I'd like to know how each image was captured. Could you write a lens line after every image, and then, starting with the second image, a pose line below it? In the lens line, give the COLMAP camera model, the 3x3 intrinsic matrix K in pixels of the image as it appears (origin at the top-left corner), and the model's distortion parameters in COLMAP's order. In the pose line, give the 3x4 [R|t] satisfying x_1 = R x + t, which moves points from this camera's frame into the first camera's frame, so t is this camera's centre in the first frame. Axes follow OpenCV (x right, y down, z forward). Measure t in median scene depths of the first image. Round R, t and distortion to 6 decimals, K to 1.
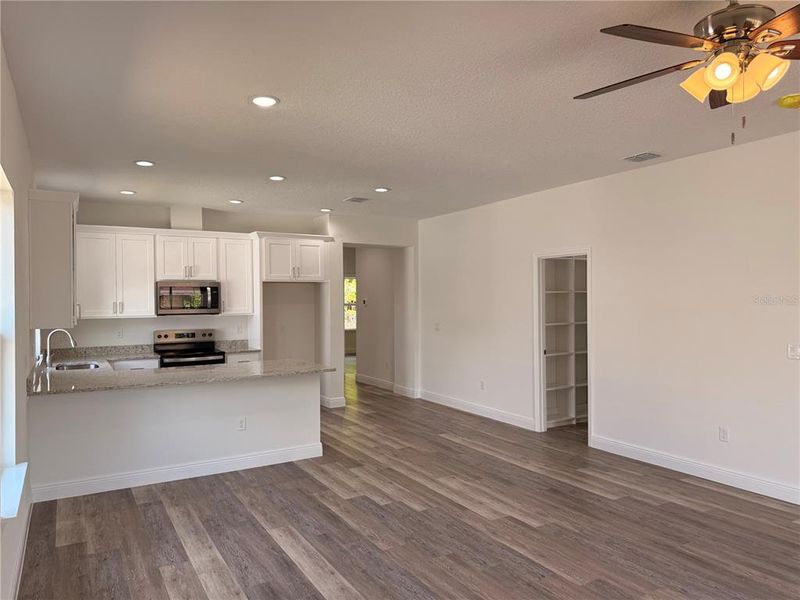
lens RADIAL K [[560.8, 0, 400.8], [0, 560.8, 300.4], [0, 0, 1]] dist [0.064863, -0.077045]
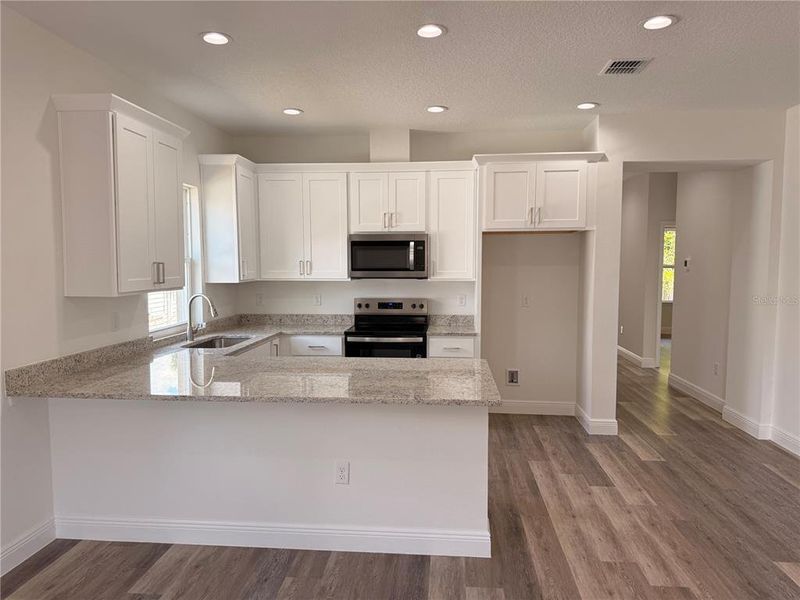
lens RADIAL K [[560.8, 0, 401.6], [0, 560.8, 304.3], [0, 0, 1]] dist [0.064863, -0.077045]
pose [[0.813391, 0.054390, -0.579169, 0.091695], [-0.008500, 0.996624, 0.081655, -0.001868], [0.581656, -0.061495, 0.811107, 0.567931]]
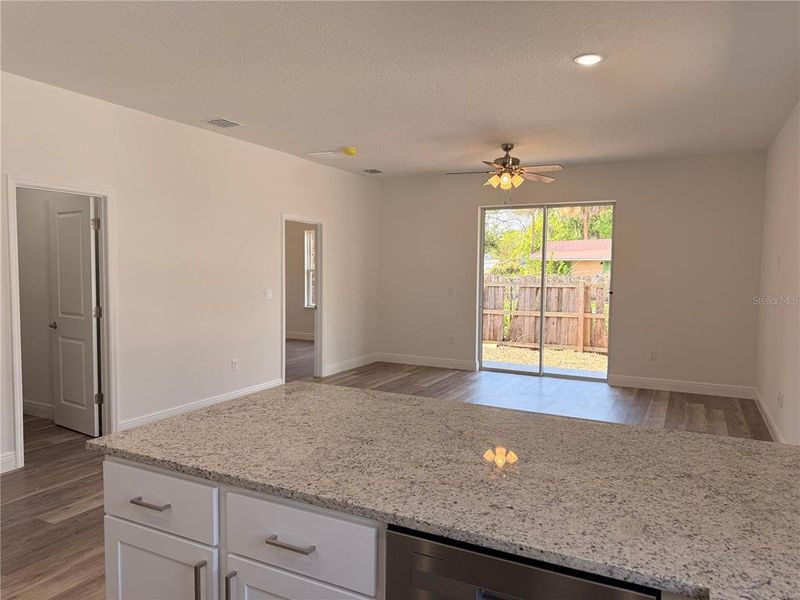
lens RADIAL K [[560.8, 0, 400.8], [0, 560.8, 296.8], [0, 0, 1]] dist [0.064863, -0.077045]
pose [[-0.526066, -0.043450, 0.849333, -0.619063], [0.000068, 0.998692, 0.051133, 0.016131], [-0.850444, 0.026957, -0.525375, 1.205806]]
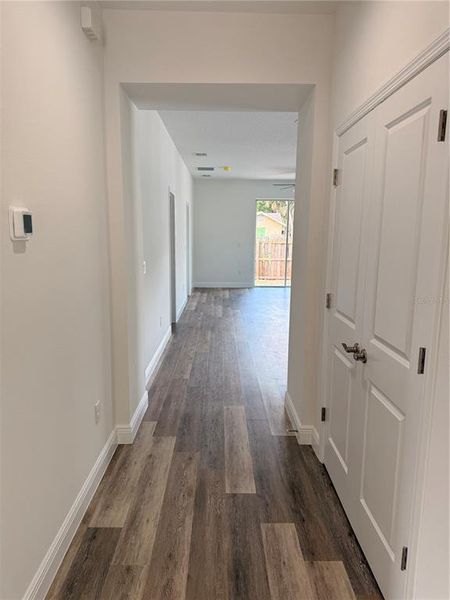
lens RADIAL K [[420.6, 0, 223.4], [0, 420.6, 301.2], [0, 0, 1]] dist [0.064863, -0.077045]
pose [[-0.864731, -0.082135, 0.495474, -0.401407], [0.000227, 0.986473, 0.163924, 0.006394], [-0.502235, 0.141863, -0.853015, 2.166568]]
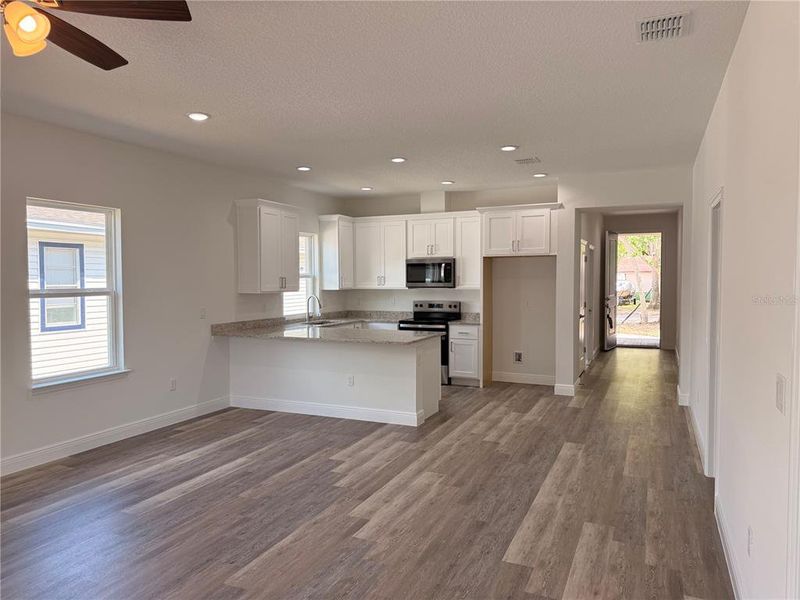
lens RADIAL K [[560.8, 0, 404.8], [0, 560.8, 300.9], [0, 0, 1]] dist [0.064863, -0.077045]
pose [[0.581498, 0.039786, -0.812574, 0.708976], [-0.003647, 0.998921, 0.046301, -0.000468], [0.813539, -0.023961, 0.581016, 0.415022]]
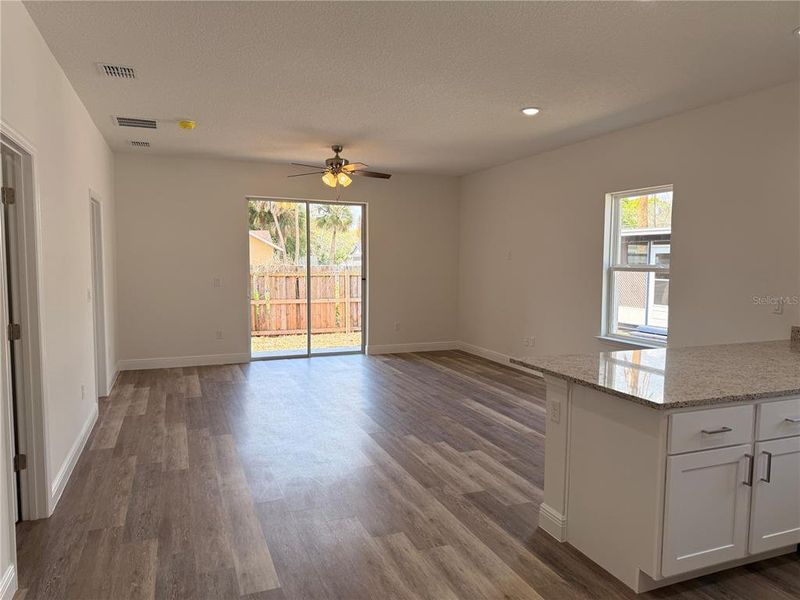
lens RADIAL K [[560.8, 0, 395.0], [0, 560.8, 305.4], [0, 0, 1]] dist [0.064863, -0.077045]
pose [[-0.986602, -0.012605, 0.162656, -0.091518], [0.001827, 0.996095, 0.088270, 0.007819], [-0.163134, 0.087385, -0.982726, 1.647200]]
